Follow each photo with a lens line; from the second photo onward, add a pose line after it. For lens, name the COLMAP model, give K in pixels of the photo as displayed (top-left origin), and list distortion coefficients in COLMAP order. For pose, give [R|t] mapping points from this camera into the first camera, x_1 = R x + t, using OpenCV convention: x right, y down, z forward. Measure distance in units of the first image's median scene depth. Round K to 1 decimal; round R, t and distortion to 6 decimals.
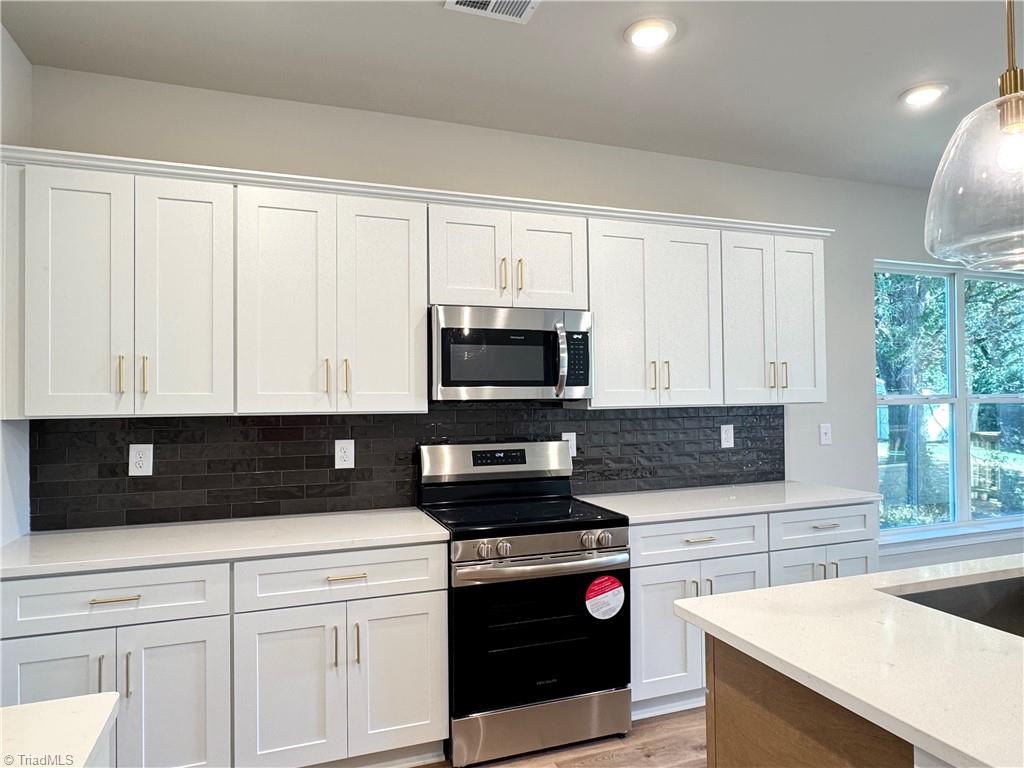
lens RADIAL K [[646.1, 0, 517.5], [0, 646.1, 389.4], [0, 0, 1]] dist [-0.003597, -0.000251]
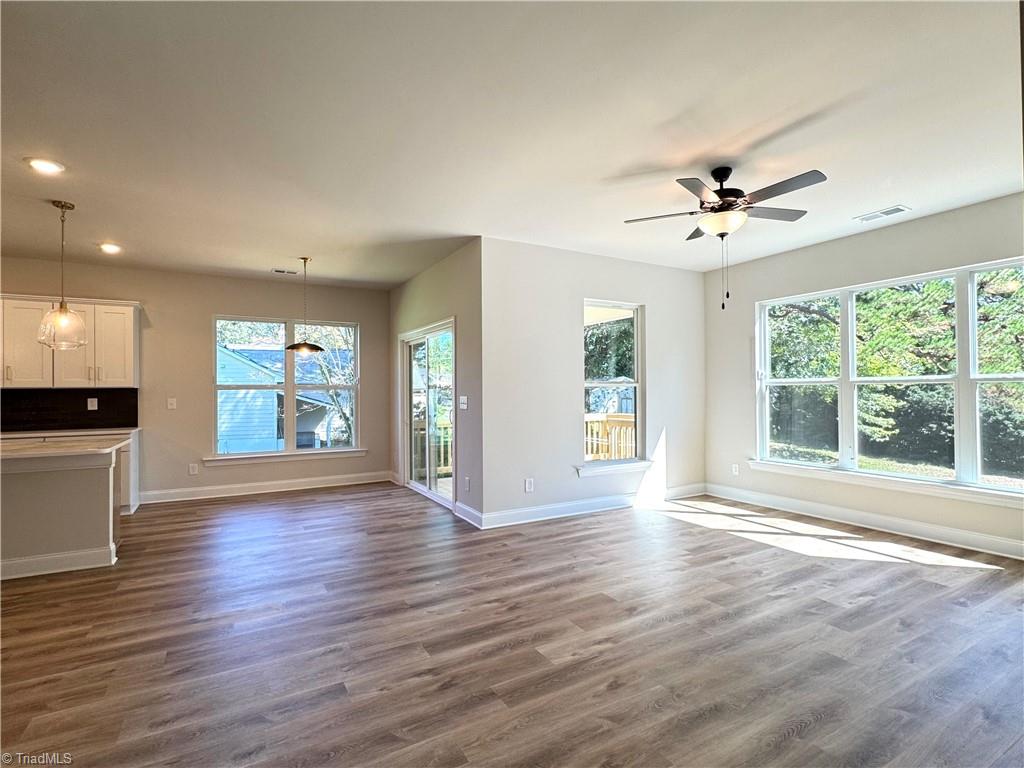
lens RADIAL K [[500.8, 0, 511.5], [0, 500.8, 387.0], [0, 0, 1]] dist [-0.001156, -0.001257]
pose [[0.986864, 0.007487, 0.161382, 1.769835], [-0.008750, 0.999936, 0.007115, -0.001726], [-0.161319, -0.008433, 0.986866, -0.945660]]
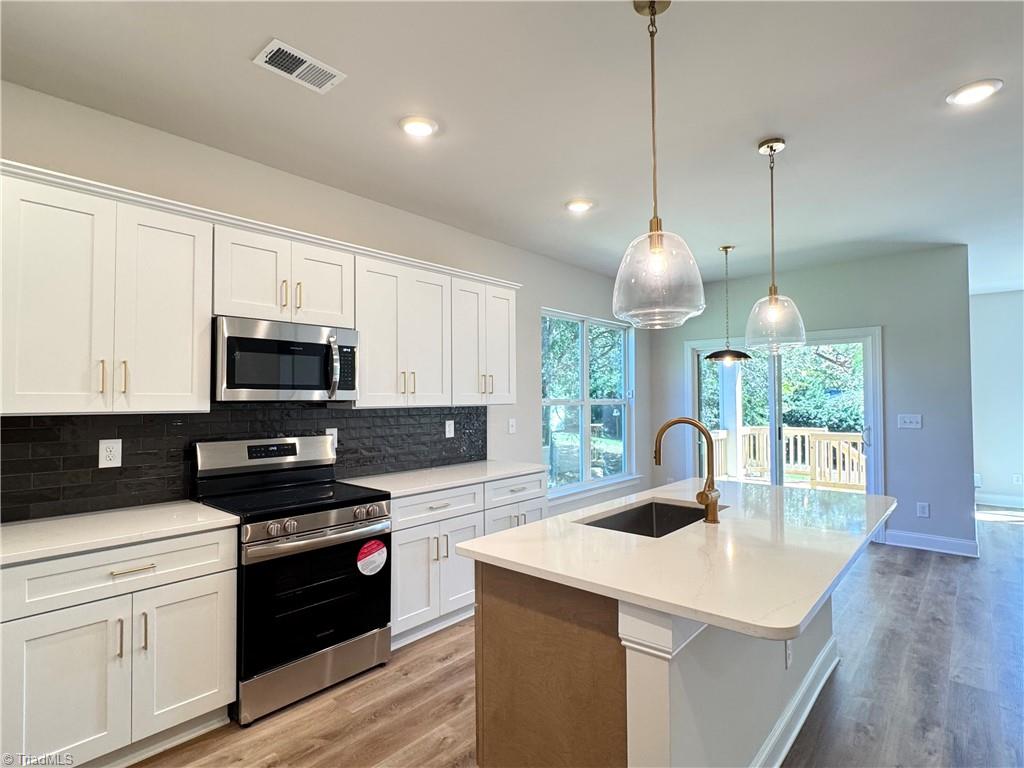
lens RADIAL K [[527.9, 0, 514.9], [0, 527.9, 386.6], [0, 0, 1]] dist [-0.005033, 0.003024]
pose [[0.876860, 0.017670, 0.480421, -0.114262], [-0.011522, 0.999810, -0.015742, 0.000418], [-0.480608, 0.008267, 0.876897, -0.040893]]
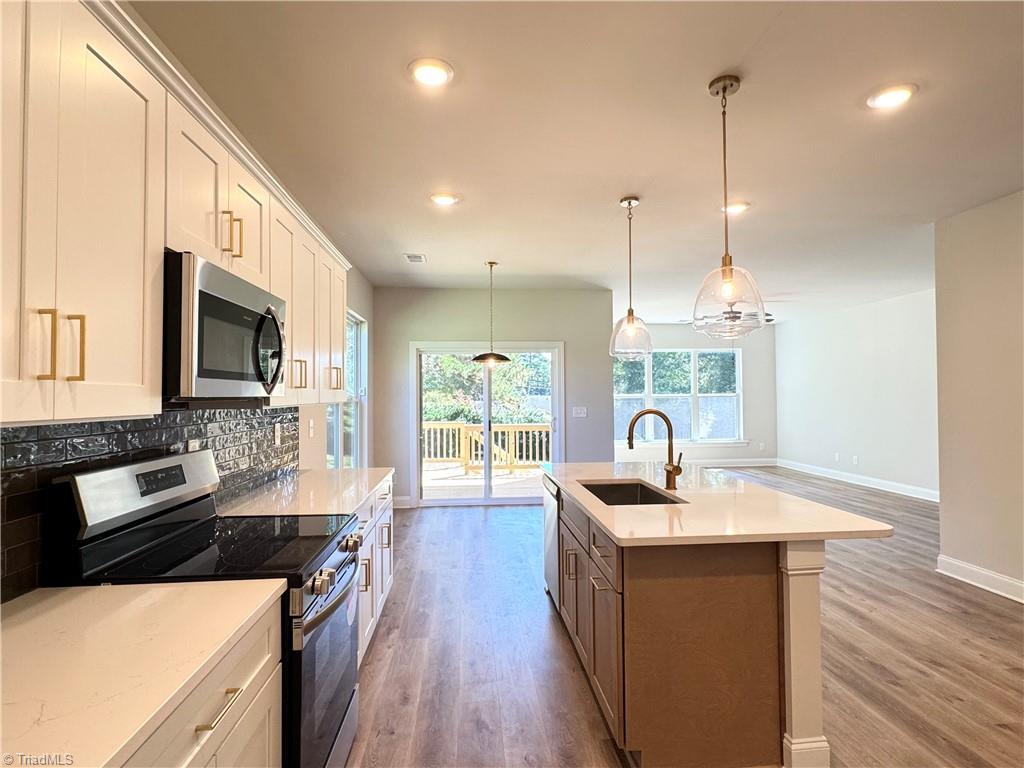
lens RADIAL K [[527.9, 0, 513.8], [0, 527.9, 384.5], [0, 0, 1]] dist [-0.005033, 0.003024]
pose [[0.262671, 0.028438, 0.964466, -0.541061], [-0.010586, 0.999590, -0.026591, 0.014125], [-0.964827, -0.003225, 0.262865, 0.524781]]
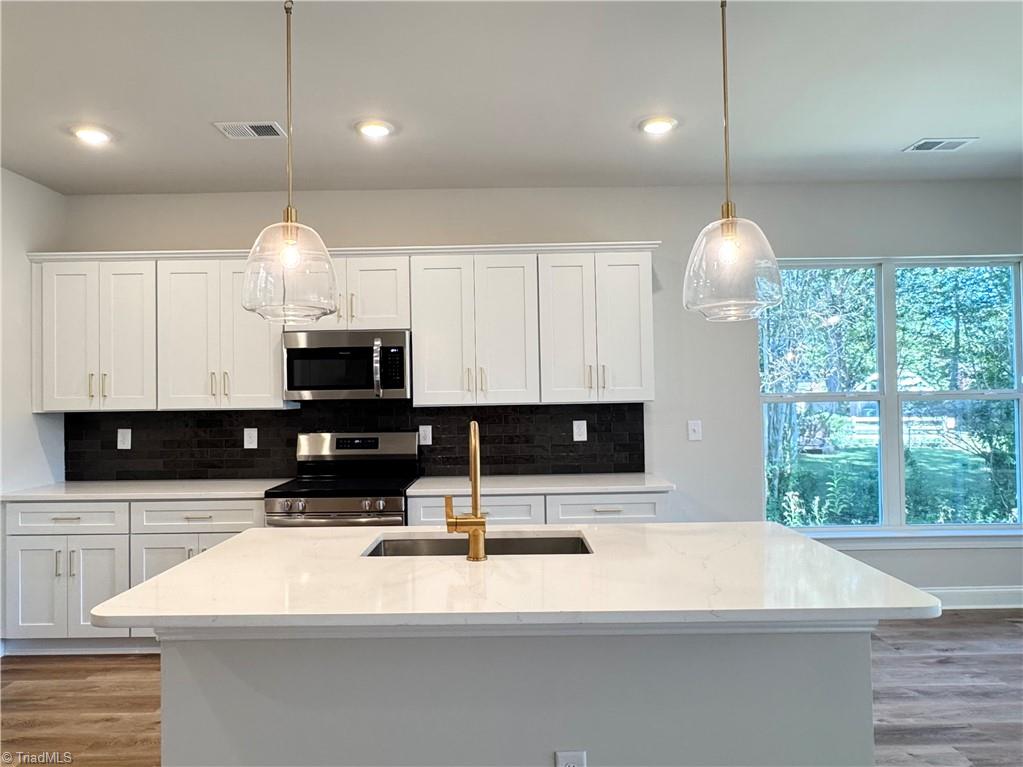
lens RADIAL K [[645.5, 0, 506.6], [0, 645.5, 391.3], [0, 0, 1]] dist [-0.003597, -0.000251]
pose [[0.936744, -0.008967, -0.349900, 0.791201], [0.010182, 0.999947, 0.001633, 0.000086], [0.349867, -0.005093, 0.936786, -0.135453]]
